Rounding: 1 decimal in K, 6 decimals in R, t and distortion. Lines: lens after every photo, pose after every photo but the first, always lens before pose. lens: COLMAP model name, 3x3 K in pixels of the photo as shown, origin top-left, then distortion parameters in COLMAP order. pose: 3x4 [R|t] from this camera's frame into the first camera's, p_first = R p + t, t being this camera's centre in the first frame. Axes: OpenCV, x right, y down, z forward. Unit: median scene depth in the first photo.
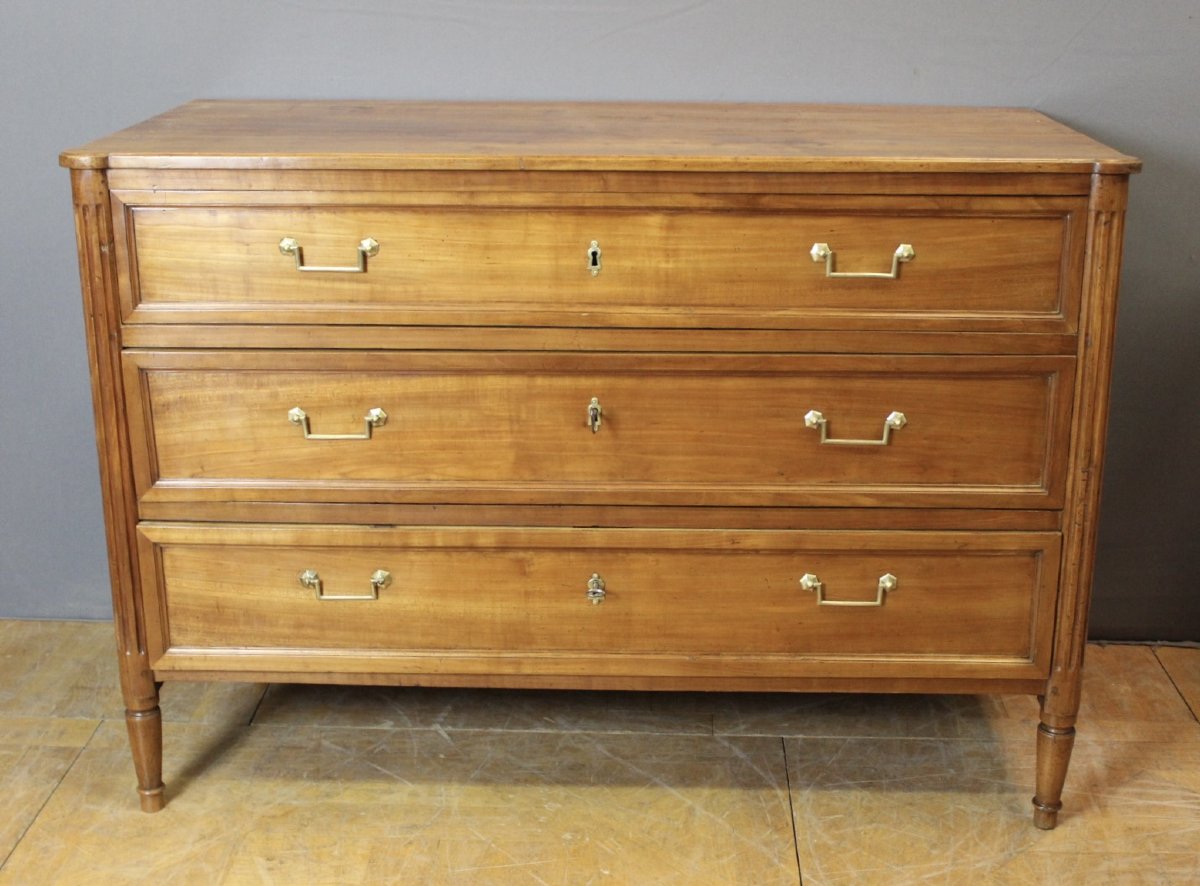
lens RADIAL K [[1621.9, 0, 600.0], [0, 1621.9, 443.0], [0, 0, 1]] dist [-0.100790, 0.103158]
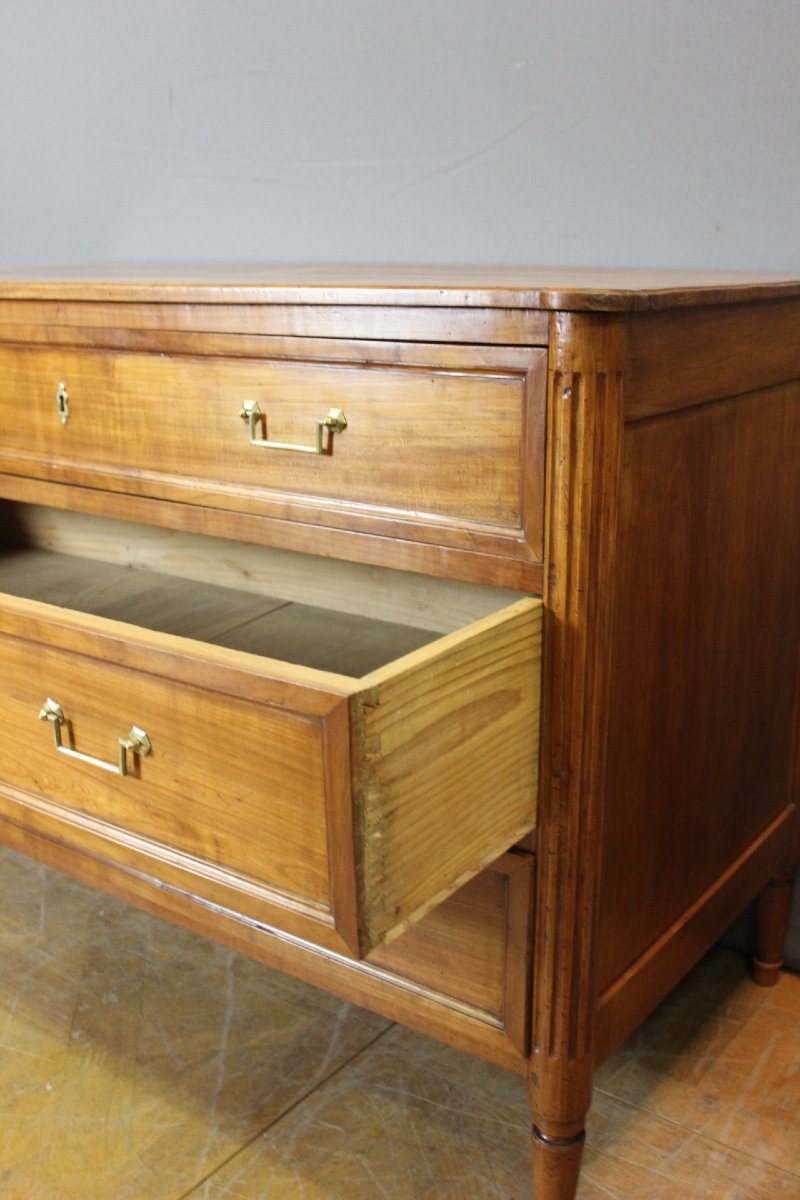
lens RADIAL K [[1252.3, 0, 369.0], [0, 1252.3, 601.2], [0, 0, 1]] dist [-0.080361, 0.002073]
pose [[0.814338, 0.153626, -0.559690, 0.504193], [-0.158825, 0.986509, 0.039695, -0.059383], [0.558237, 0.056567, 0.827751, 0.524219]]
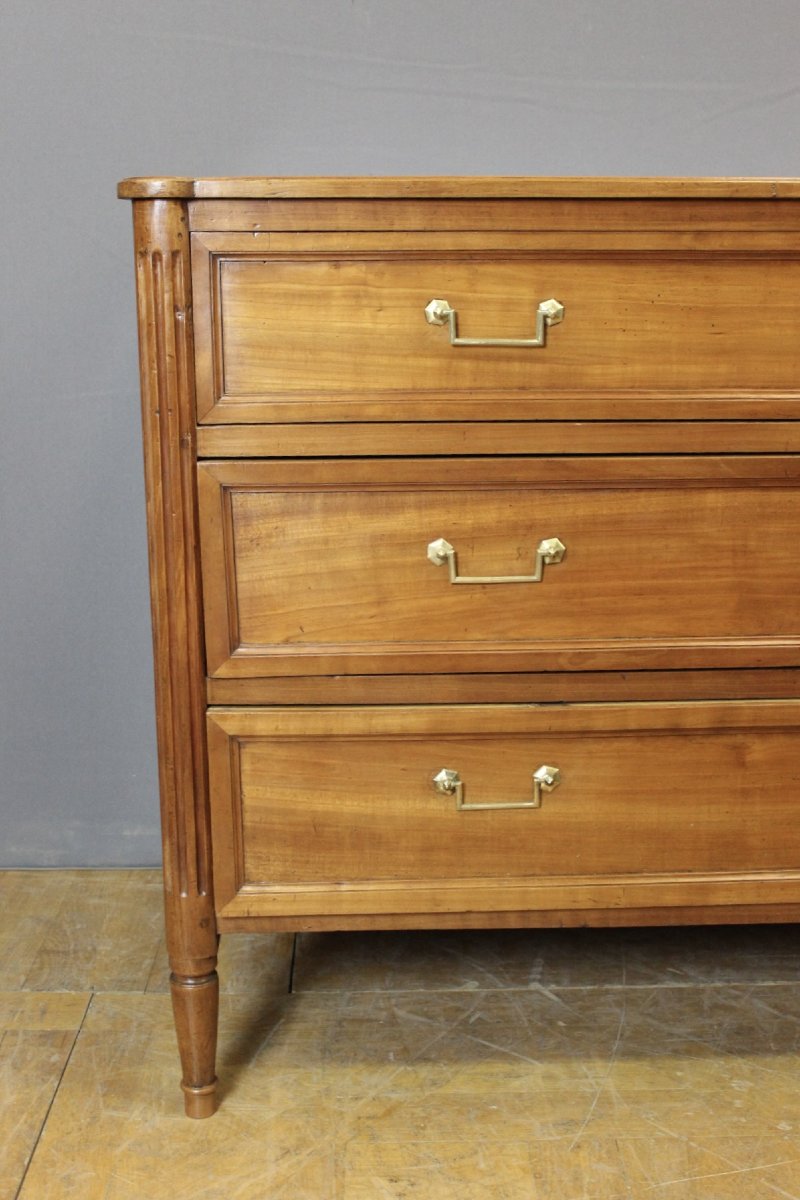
lens RADIAL K [[1506.2, 0, 400.0], [0, 1506.2, 600.0], [0, 0, 1]] dist [-0.090870, 0.095774]
pose [[0.998390, -0.019359, 0.053319, -0.240976], [0.023726, 0.996306, -0.082531, 0.059793], [-0.051524, 0.083663, 0.995161, 0.333530]]
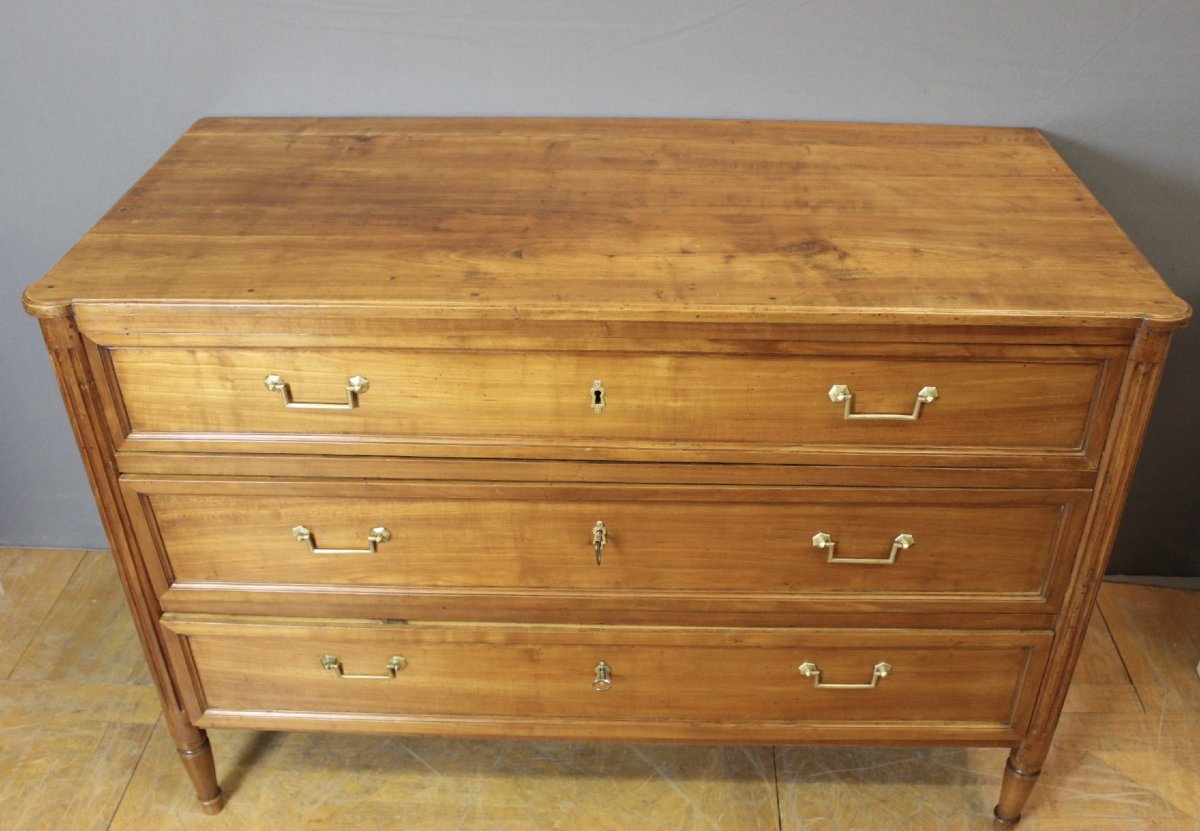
lens RADIAL K [[1151.4, 0, 606.9], [0, 1151.4, 416.3], [0, 0, 1]] dist [-0.150015, 0.133121]
pose [[0.999970, -0.006557, -0.004183, 0.004445], [0.007437, 0.963509, 0.267573, -0.271636], [0.002276, -0.267596, 0.963528, 0.342708]]
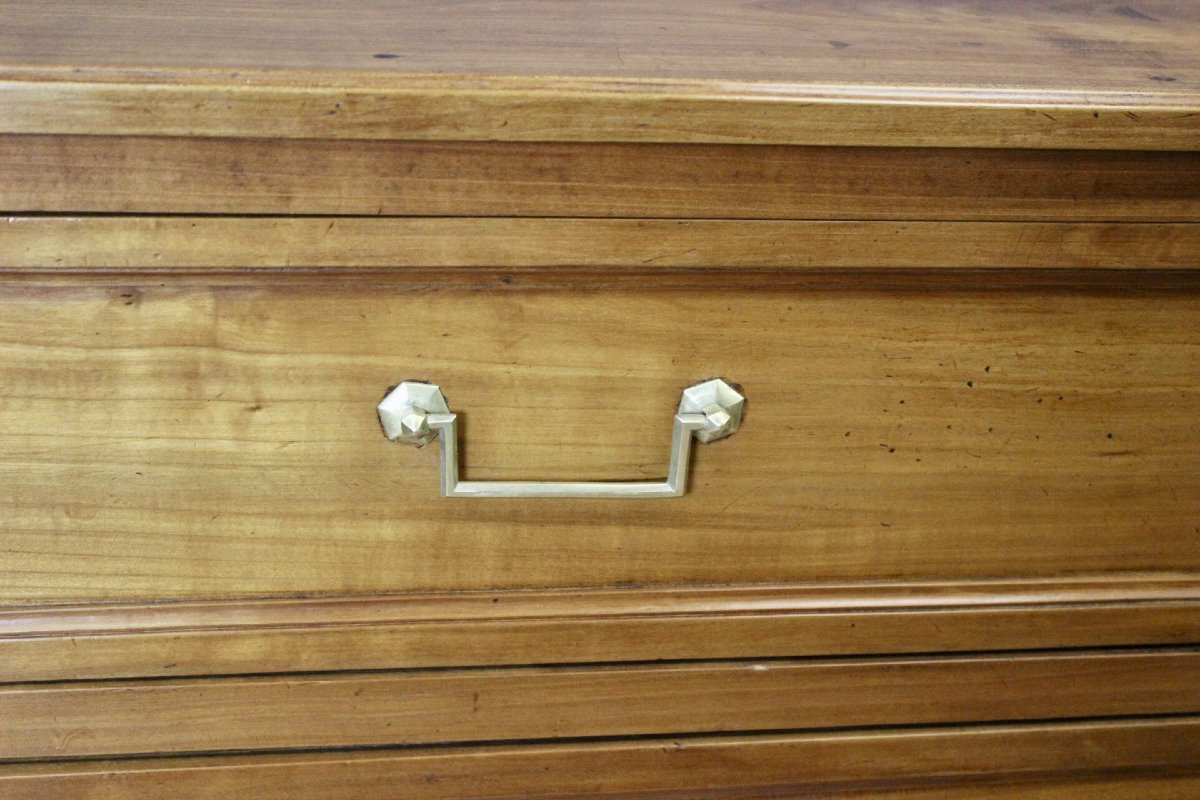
lens RADIAL K [[1822.1, 0, 600.0], [0, 1822.1, 400.0], [0, 0, 1]] dist [-0.021724, -0.023643]
pose [[0.982812, -0.024238, 0.183010, -0.211678], [0.001239, 0.992187, 0.124751, -0.156623], [-0.184604, -0.122380, 0.975164, 0.677301]]
